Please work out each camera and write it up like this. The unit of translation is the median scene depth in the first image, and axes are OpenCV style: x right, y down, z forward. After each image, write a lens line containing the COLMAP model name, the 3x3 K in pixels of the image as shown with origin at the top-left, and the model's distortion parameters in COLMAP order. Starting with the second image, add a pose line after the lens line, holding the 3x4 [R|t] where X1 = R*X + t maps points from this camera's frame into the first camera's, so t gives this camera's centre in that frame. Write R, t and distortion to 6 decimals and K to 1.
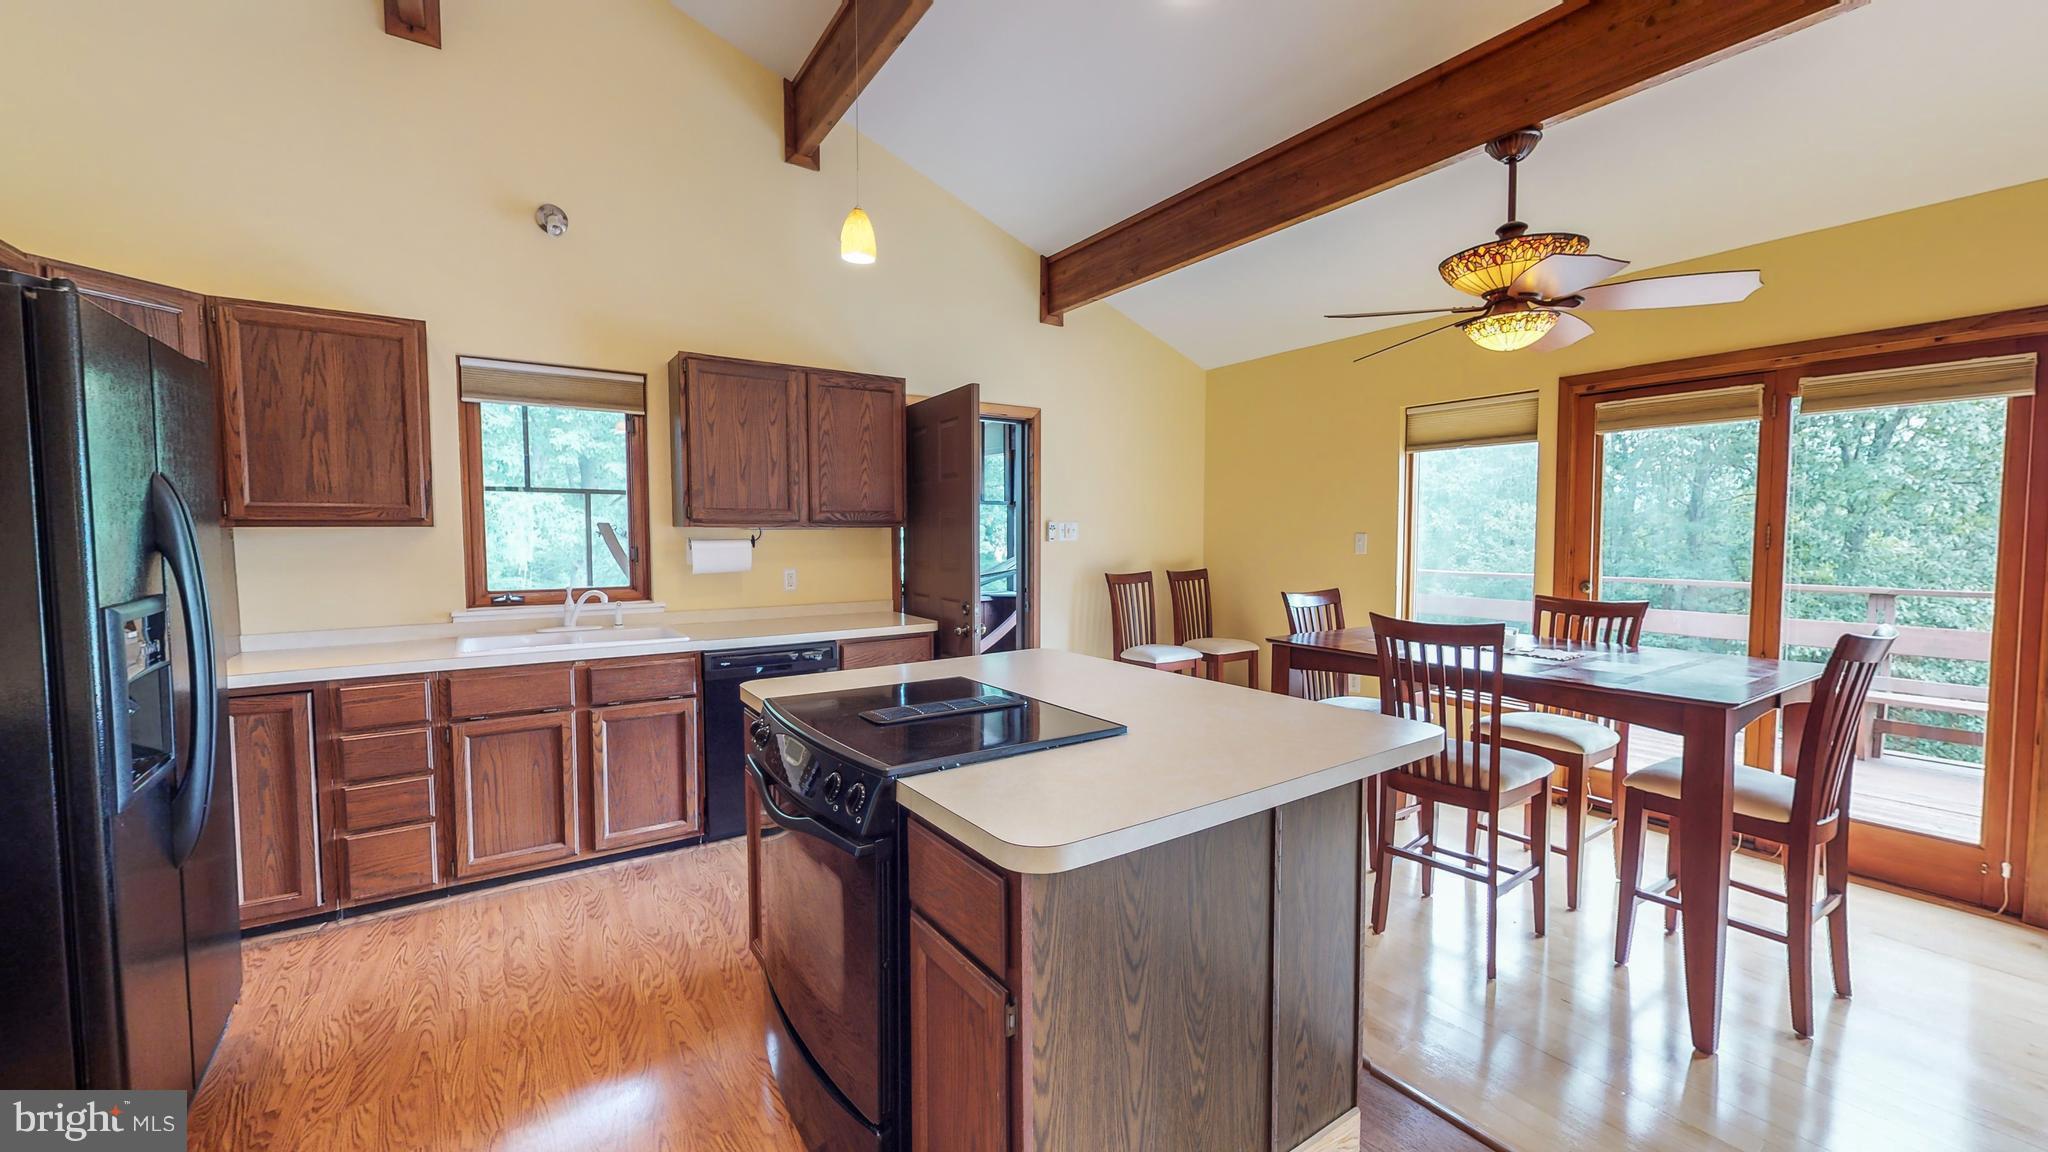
lens RADIAL K [[782.0, 0, 1032.4], [0, 782.0, 570.3], [0, 0, 1]] dist [-0.002524, -0.000098]
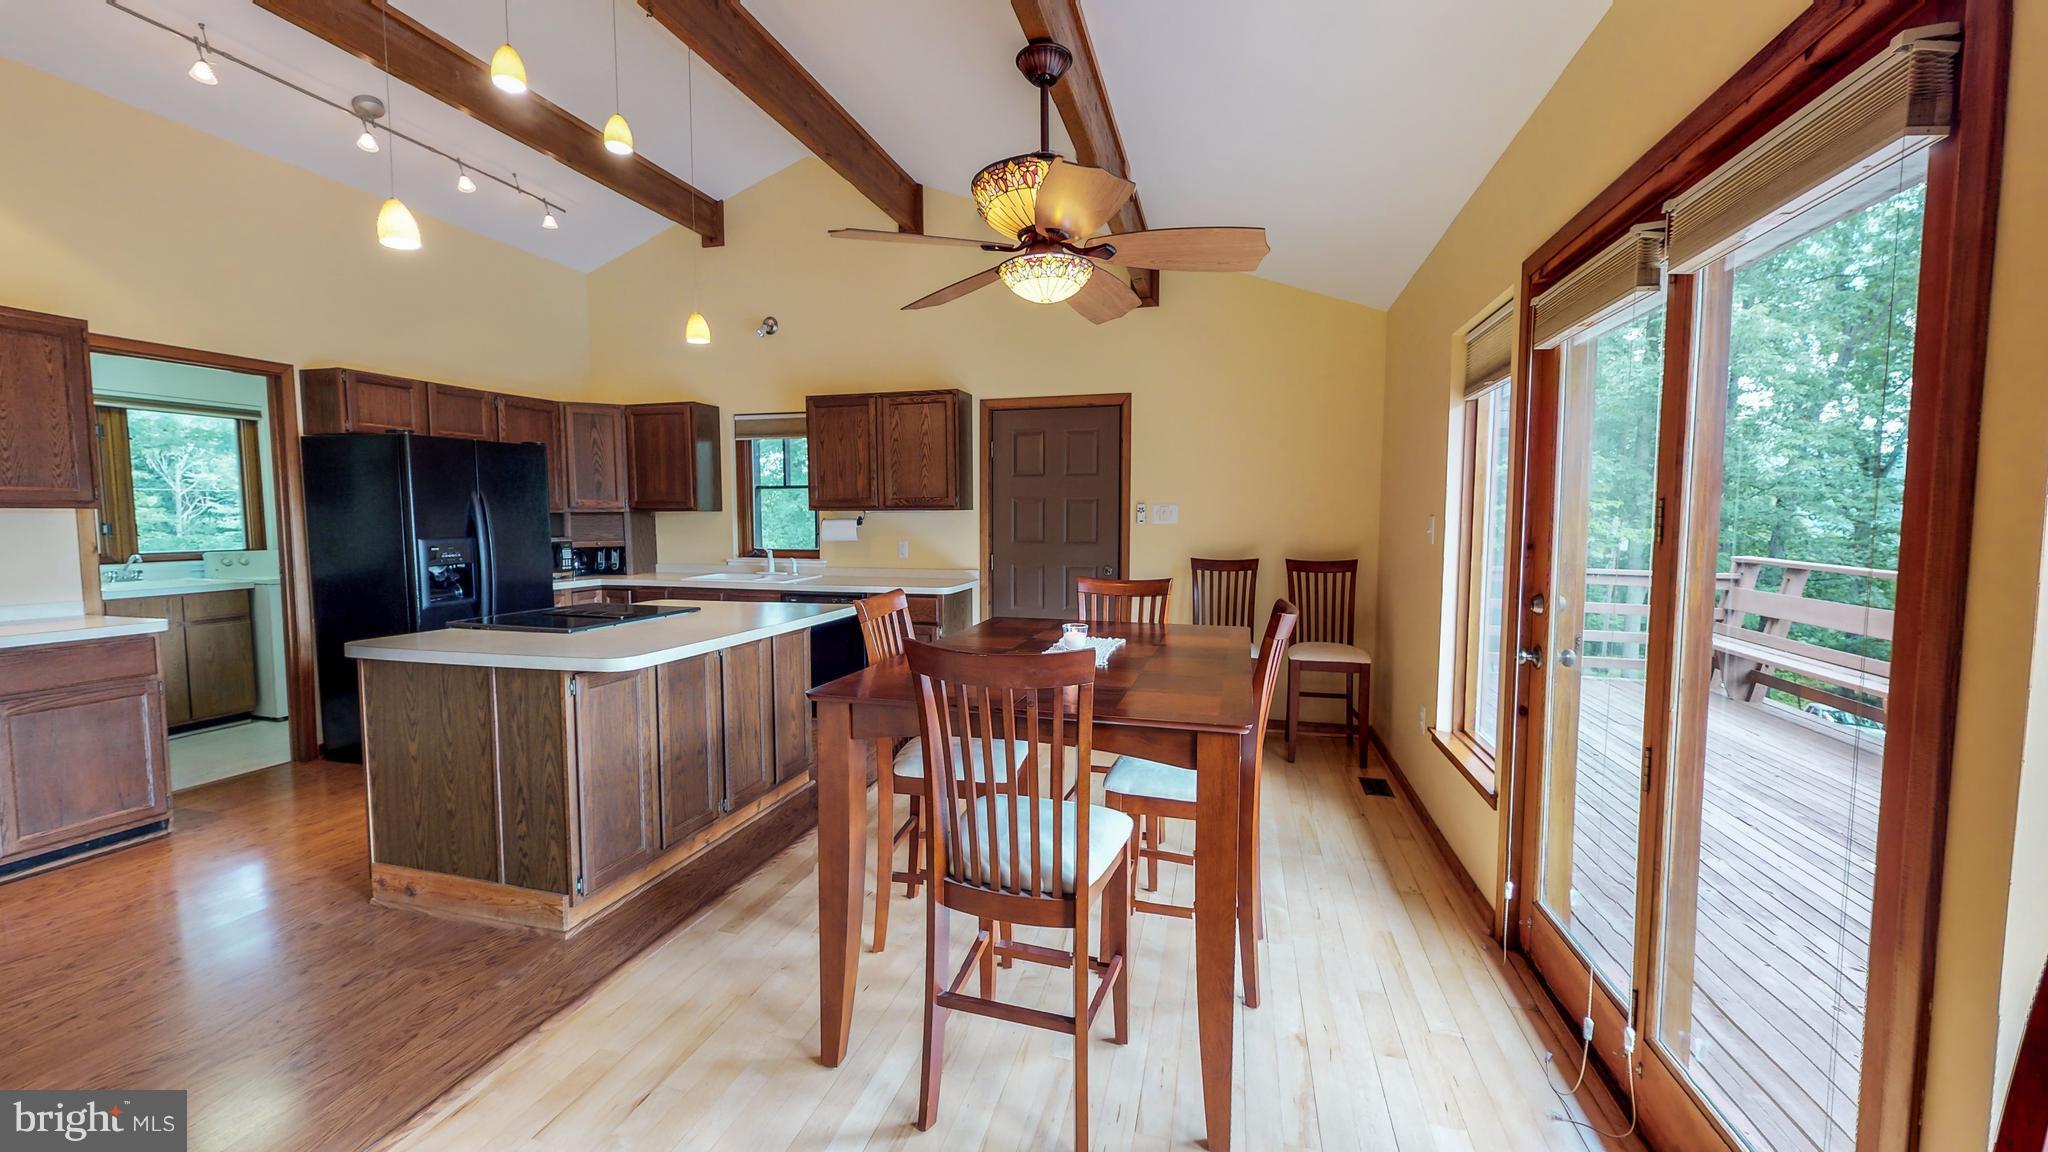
lens RADIAL K [[782.0, 0, 1025.8], [0, 782.0, 577.9], [0, 0, 1]] dist [-0.002524, -0.000098]
pose [[0.644355, 0.057199, -0.762584, 0.941875], [-0.036545, 0.998363, 0.044005, -0.007069], [0.763853, -0.000486, 0.645391, 0.317909]]
